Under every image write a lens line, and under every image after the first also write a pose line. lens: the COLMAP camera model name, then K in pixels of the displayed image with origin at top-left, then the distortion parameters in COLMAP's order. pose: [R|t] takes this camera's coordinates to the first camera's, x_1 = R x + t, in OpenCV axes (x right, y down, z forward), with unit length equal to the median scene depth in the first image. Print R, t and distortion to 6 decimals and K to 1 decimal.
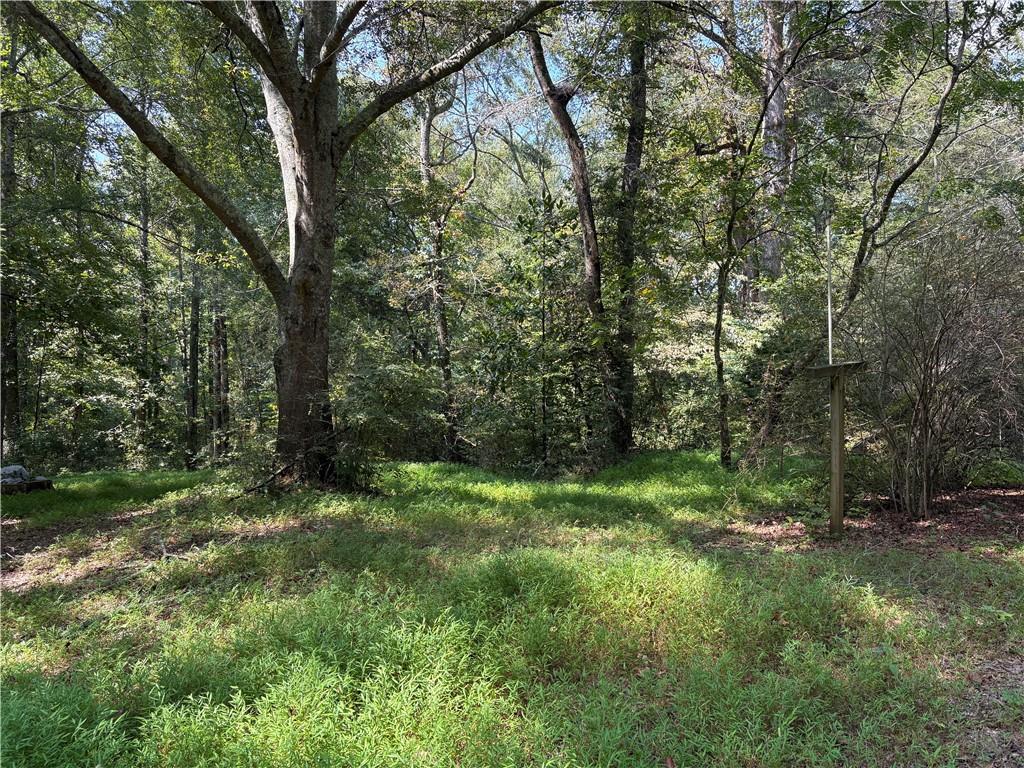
lens RADIAL K [[754.4, 0, 511.7], [0, 754.4, 381.2], [0, 0, 1]] dist [0.059493, -0.063918]
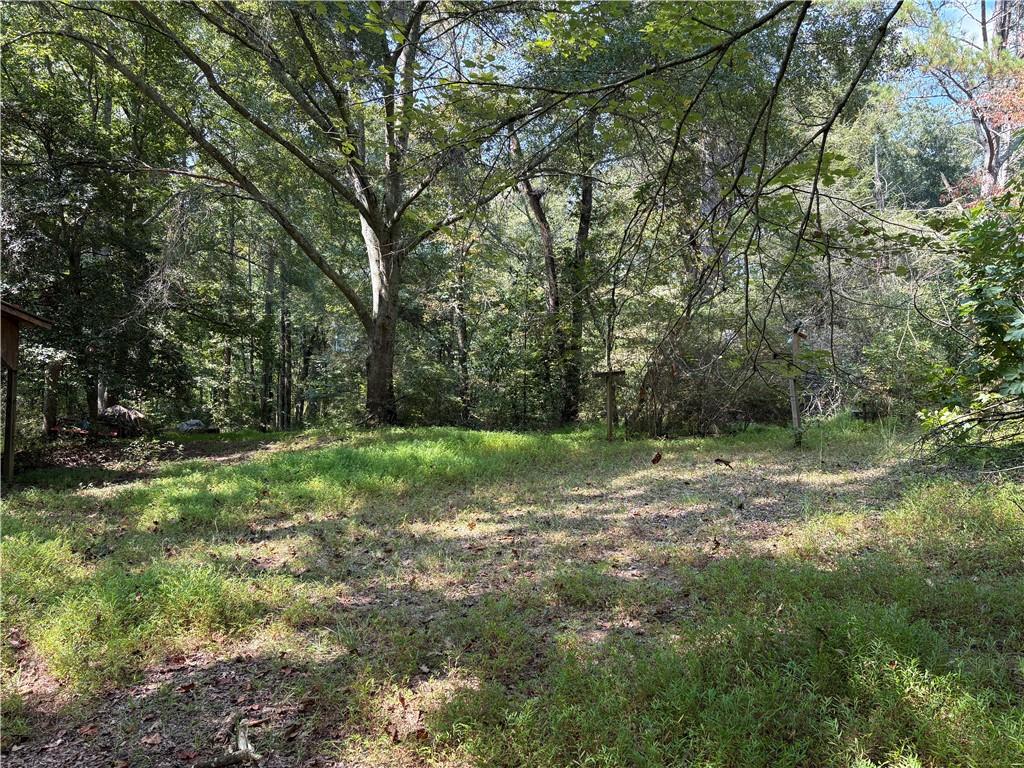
lens RADIAL K [[754.4, 0, 511.7], [0, 754.4, 381.2], [0, 0, 1]] dist [0.059493, -0.063918]
pose [[0.998990, 0.021469, -0.039482, 0.136260], [-0.021107, 0.999732, 0.009561, -0.004382], [0.039676, -0.008718, 0.999175, -0.900763]]
